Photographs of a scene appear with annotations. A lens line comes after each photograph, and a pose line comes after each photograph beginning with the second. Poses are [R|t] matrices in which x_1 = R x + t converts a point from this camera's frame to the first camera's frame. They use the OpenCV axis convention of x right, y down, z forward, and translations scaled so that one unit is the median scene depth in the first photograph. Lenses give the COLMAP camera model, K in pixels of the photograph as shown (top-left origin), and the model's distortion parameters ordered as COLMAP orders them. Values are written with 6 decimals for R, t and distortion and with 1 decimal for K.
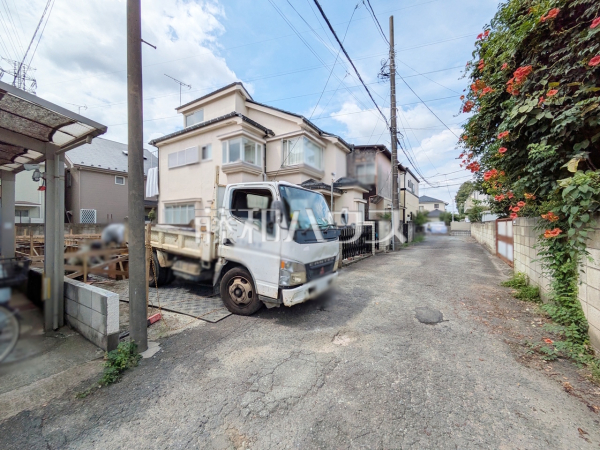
lens RADIAL K [[236.7, 0, 299.4], [0, 236.7, 222.9], [0, 0, 1]] dist [0.001919, 0.000905]
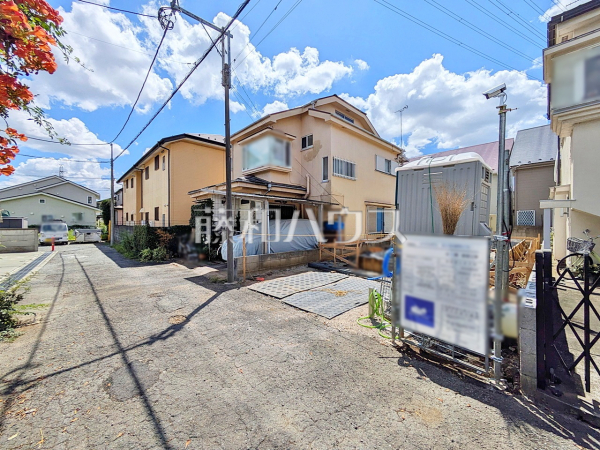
lens RADIAL K [[236.7, 0, 300.0], [0, 236.7, 223.4], [0, 0, 1]] dist [0.001919, 0.000905]
pose [[-0.255841, 0.002497, -0.966716, 0.346003], [0.007829, 0.999969, 0.000510, -0.015752], [0.966687, -0.007438, -0.255852, 0.529175]]
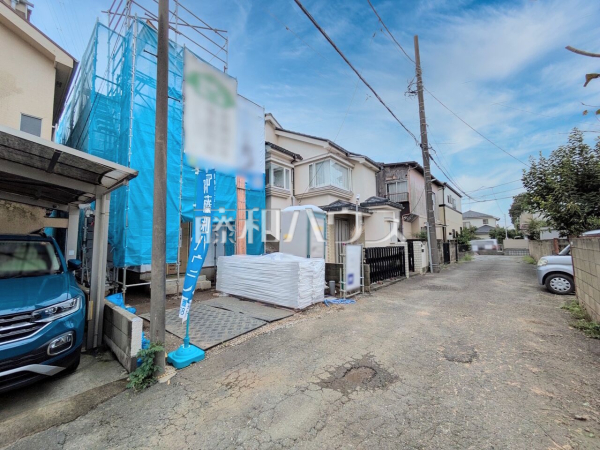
lens RADIAL K [[236.7, 0, 299.7], [0, 236.7, 222.8], [0, 0, 1]] dist [0.001919, 0.000905]
pose [[0.988878, -0.024116, -0.146763, 0.030207], [0.012526, 0.996765, -0.079386, -0.011272], [0.148203, 0.076665, 0.985981, -0.002941]]
